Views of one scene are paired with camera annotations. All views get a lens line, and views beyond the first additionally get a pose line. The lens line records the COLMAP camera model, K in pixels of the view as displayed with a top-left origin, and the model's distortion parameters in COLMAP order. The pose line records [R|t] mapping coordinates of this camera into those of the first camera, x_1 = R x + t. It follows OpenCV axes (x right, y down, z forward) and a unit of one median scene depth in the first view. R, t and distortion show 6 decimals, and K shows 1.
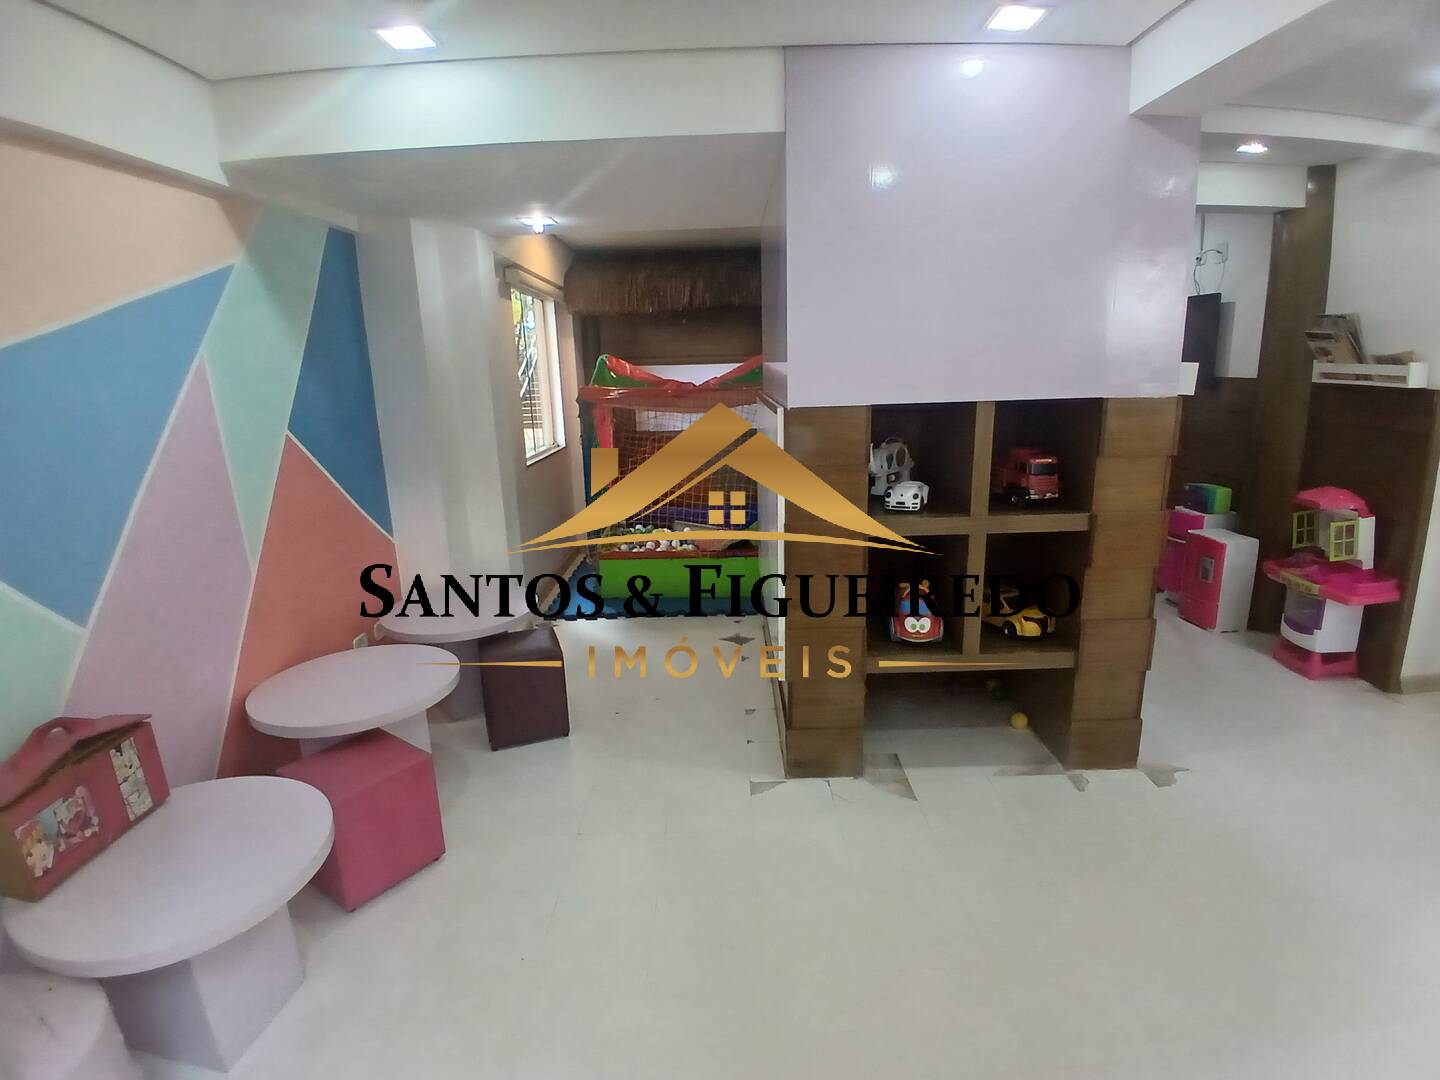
lens RADIAL K [[721.9, 0, 720.0], [0, 721.9, 540.0], [0, 0, 1]] dist [0.000842, -0.044515]
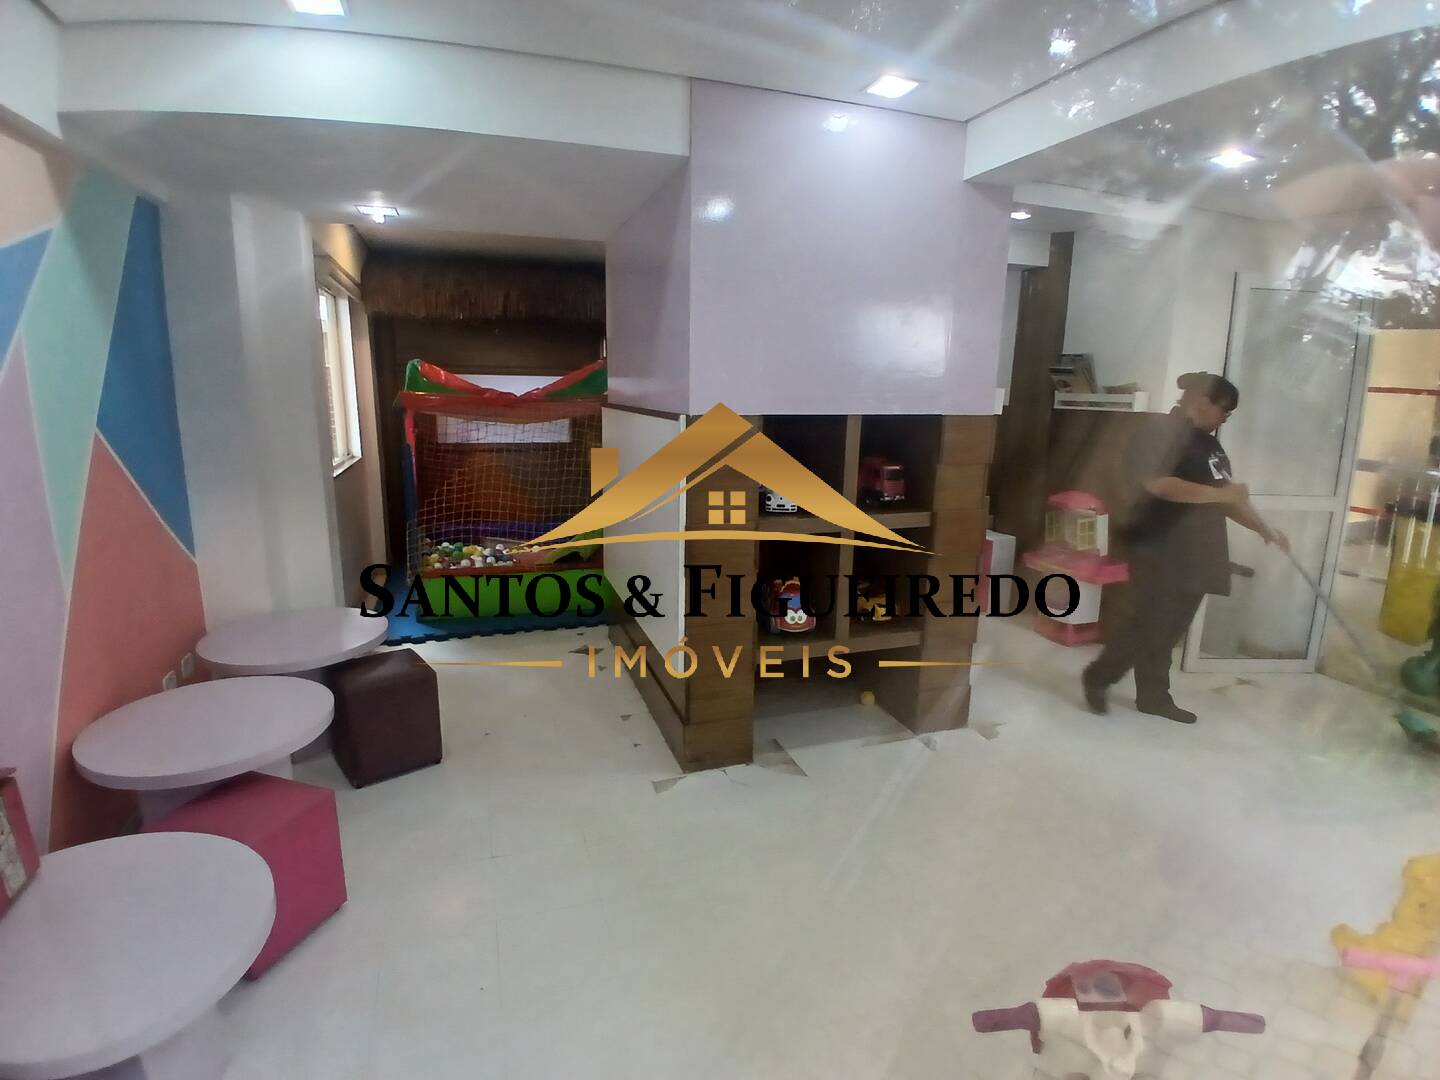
lens RADIAL K [[725.5, 0, 720.0], [0, 725.5, 540.0], [0, 0, 1]] dist [0.000750, -0.043129]
pose [[0.943129, -0.026798, 0.331344, -0.181359], [0.036464, 0.999071, -0.022989, 0.020515], [-0.330420, 0.033764, 0.943230, -0.006176]]
